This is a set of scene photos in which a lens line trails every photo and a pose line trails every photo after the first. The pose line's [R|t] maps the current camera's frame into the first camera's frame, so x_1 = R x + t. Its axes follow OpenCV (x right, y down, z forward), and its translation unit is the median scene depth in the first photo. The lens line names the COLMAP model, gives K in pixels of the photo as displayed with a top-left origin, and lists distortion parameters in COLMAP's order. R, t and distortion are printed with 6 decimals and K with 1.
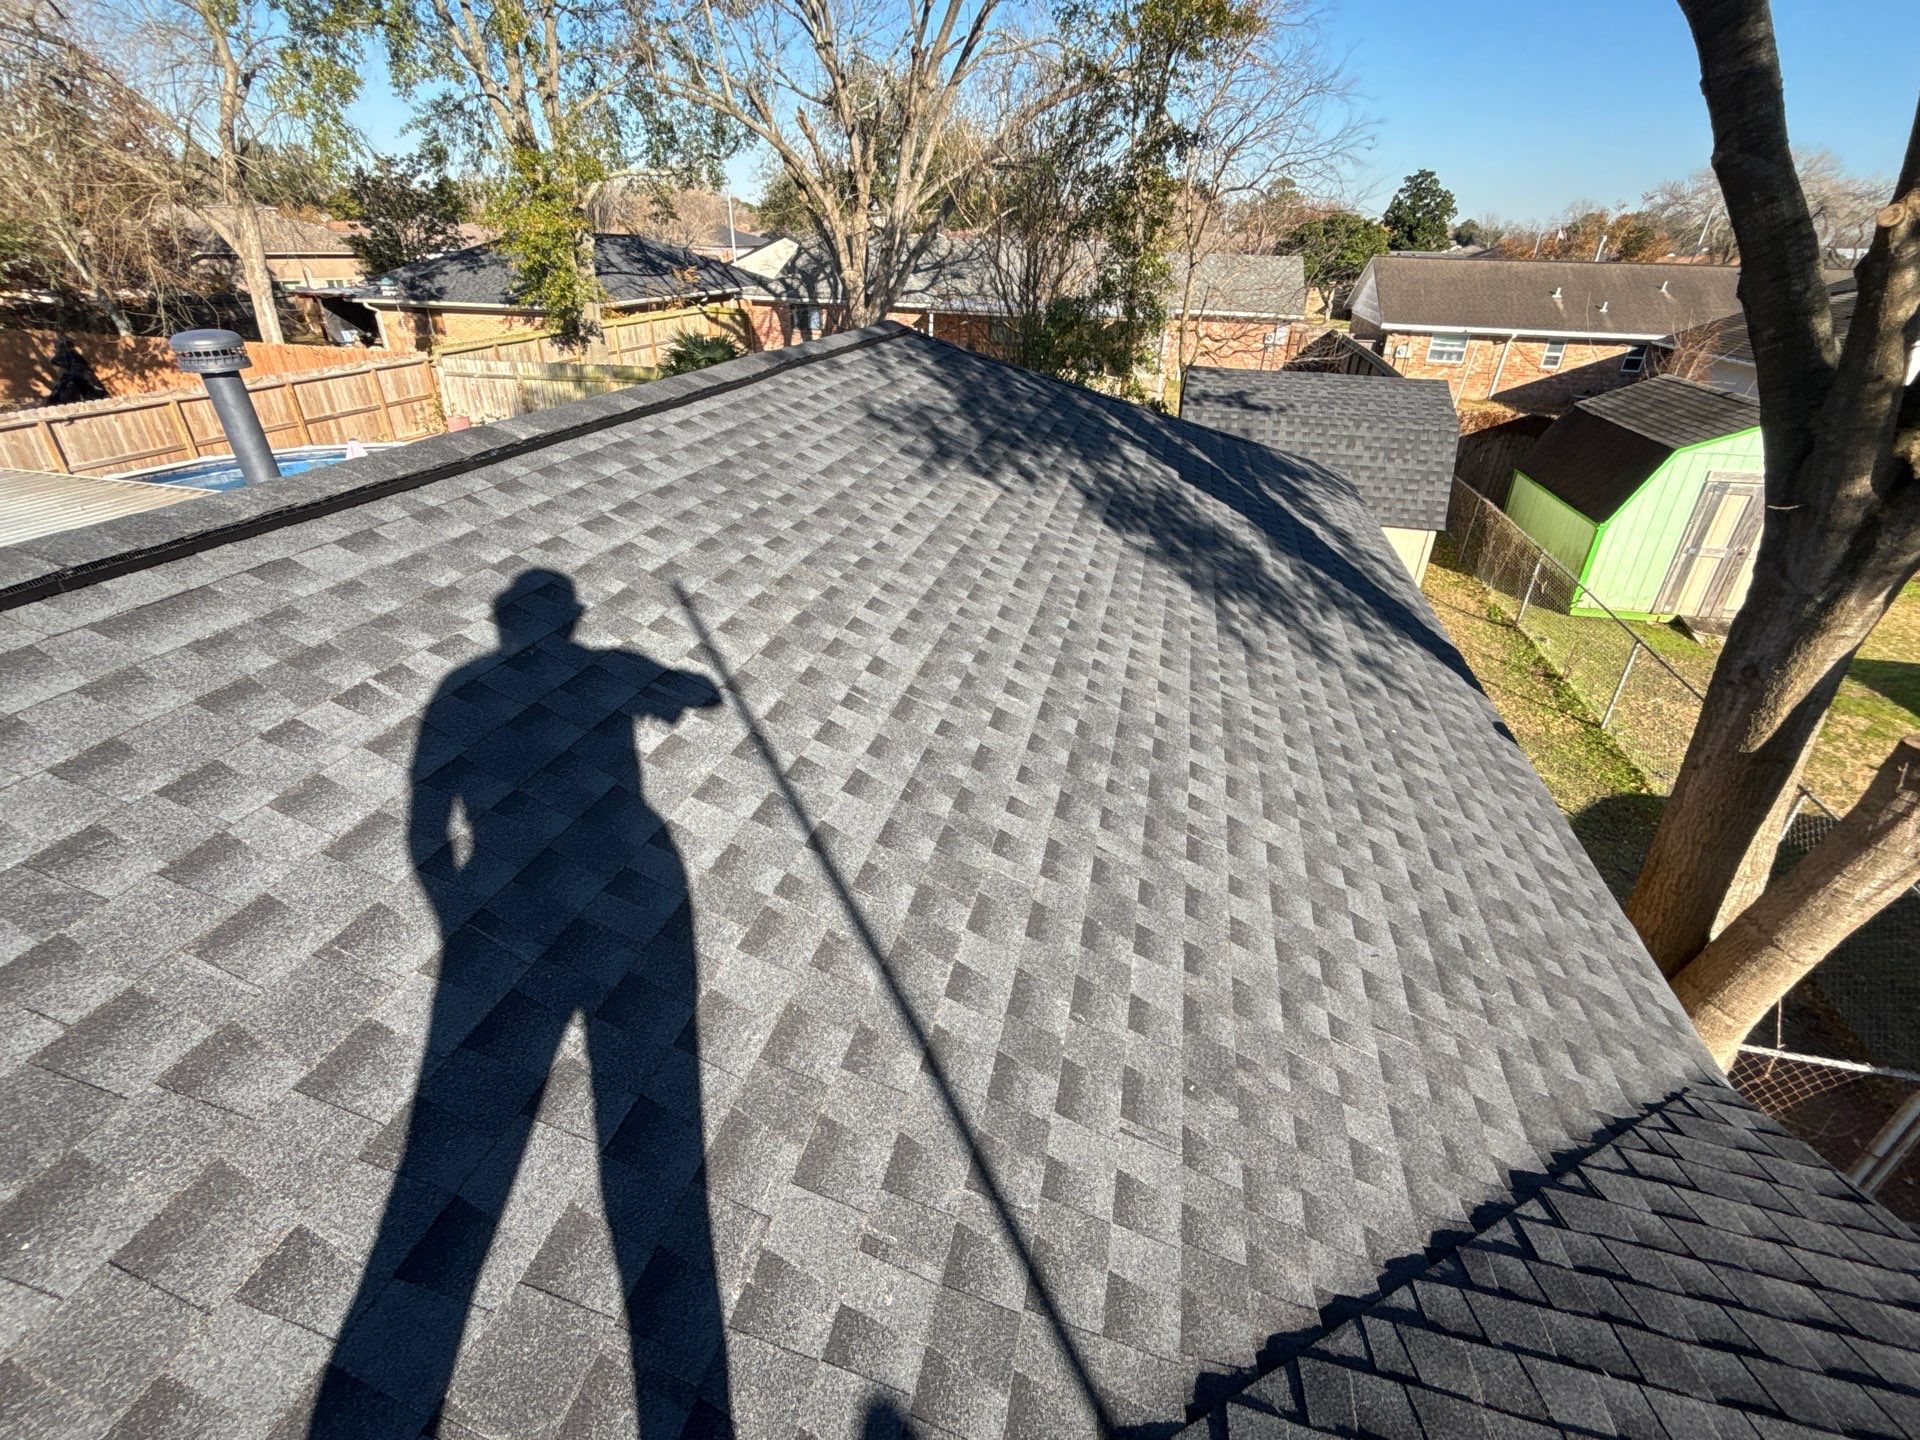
lens RADIAL K [[878.5, 0, 955.3], [0, 878.5, 716.3], [0, 0, 1]] dist [0.003559, 0.000919]
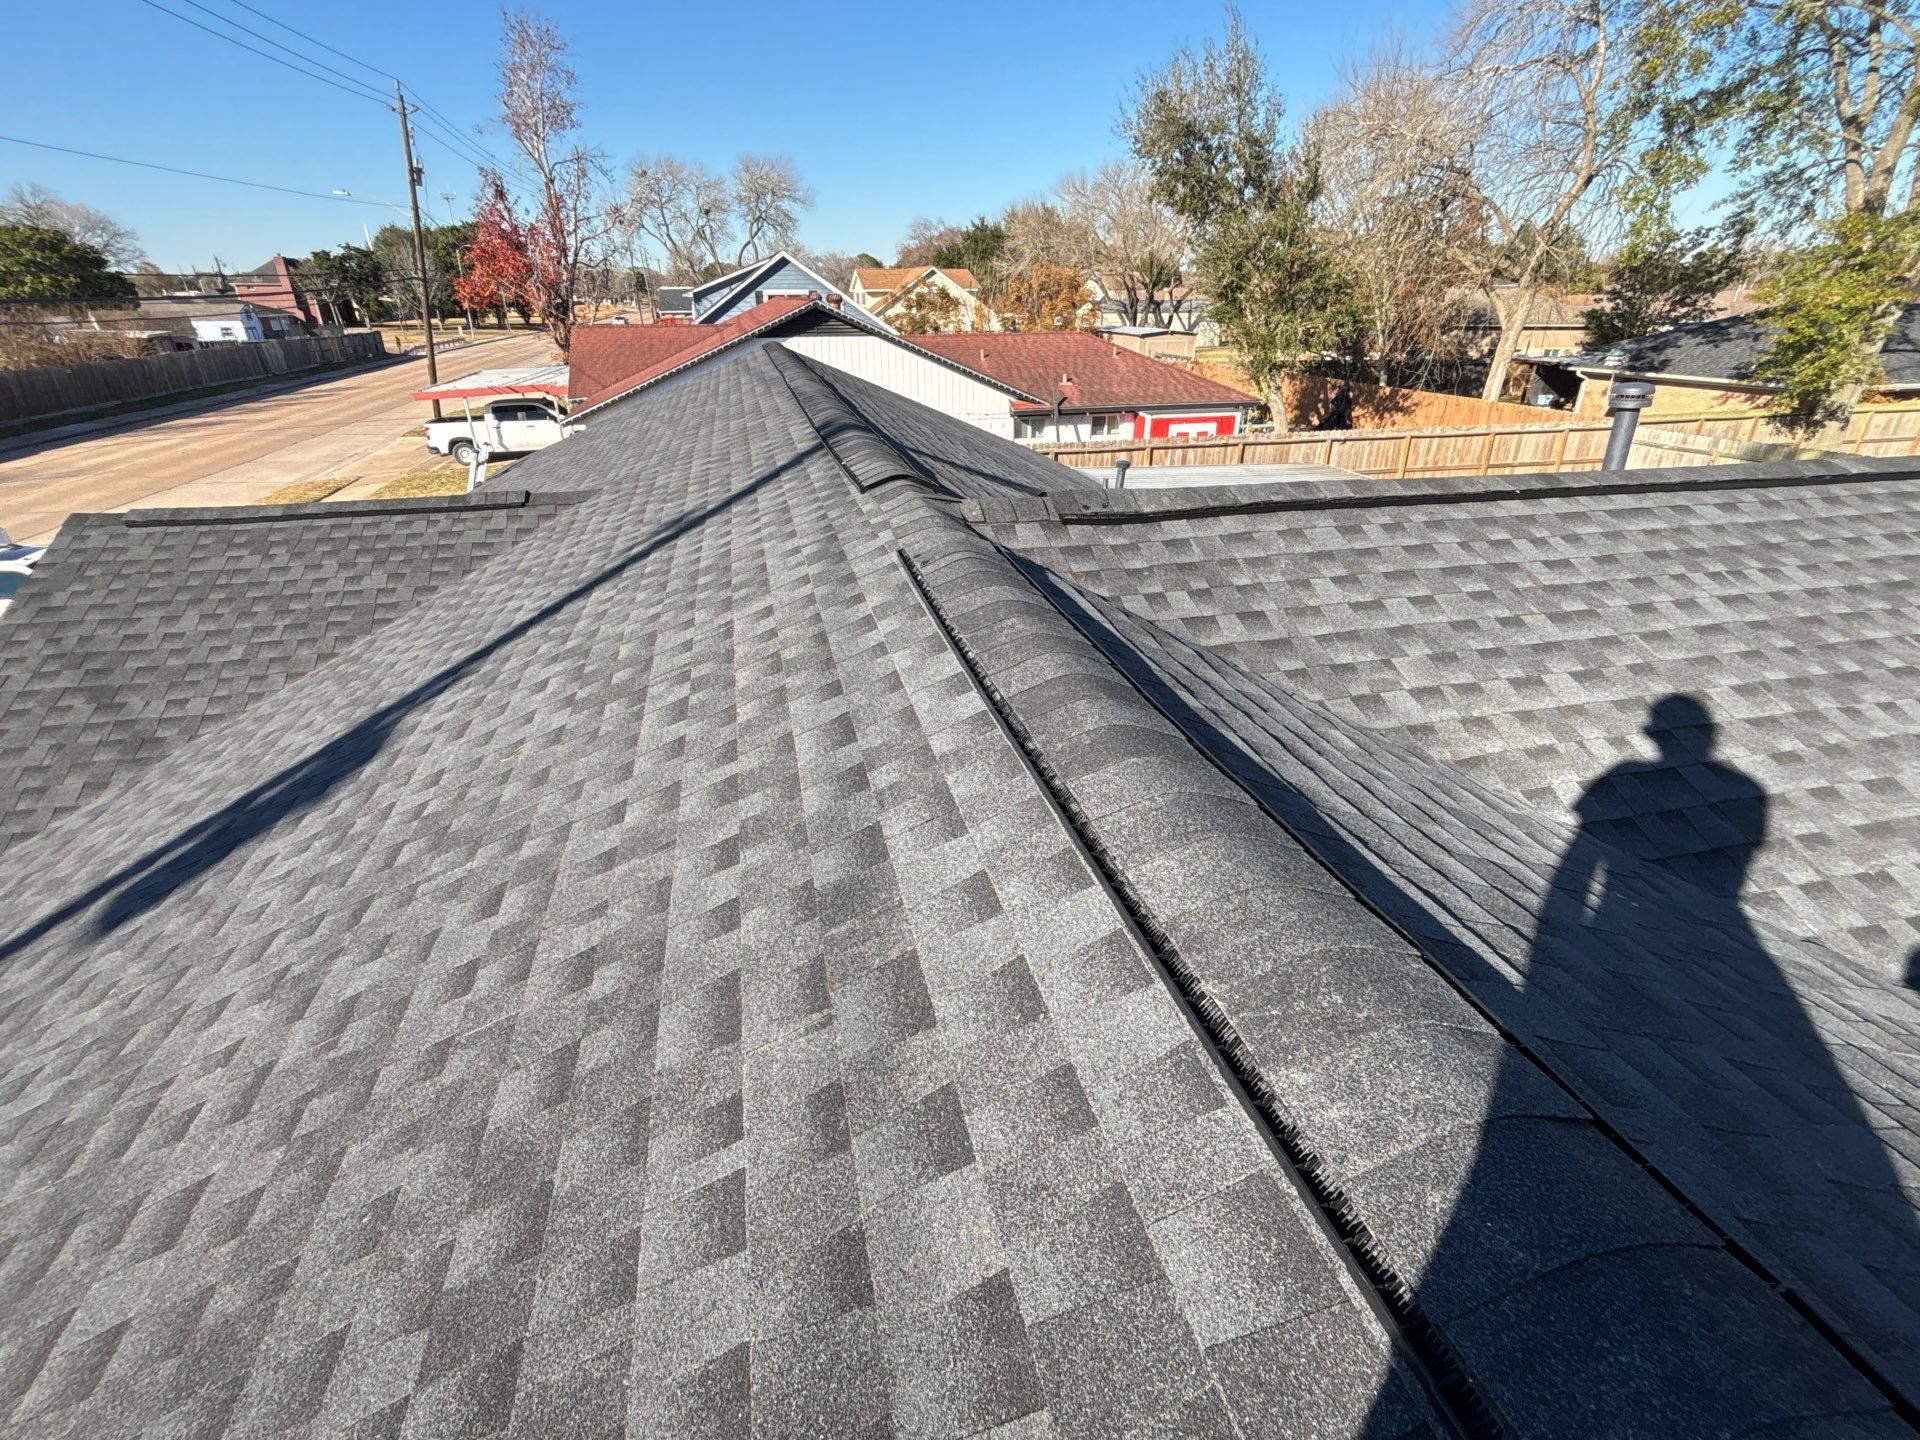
lens RADIAL K [[878.5, 0, 955.3], [0, 878.5, 716.3], [0, 0, 1]] dist [0.003559, 0.000919]
pose [[0.447759, 0.371806, -0.813186, 0.016820], [-0.423687, 0.889092, 0.173220, 0.046987], [0.787401, 0.266976, 0.555629, -0.094608]]
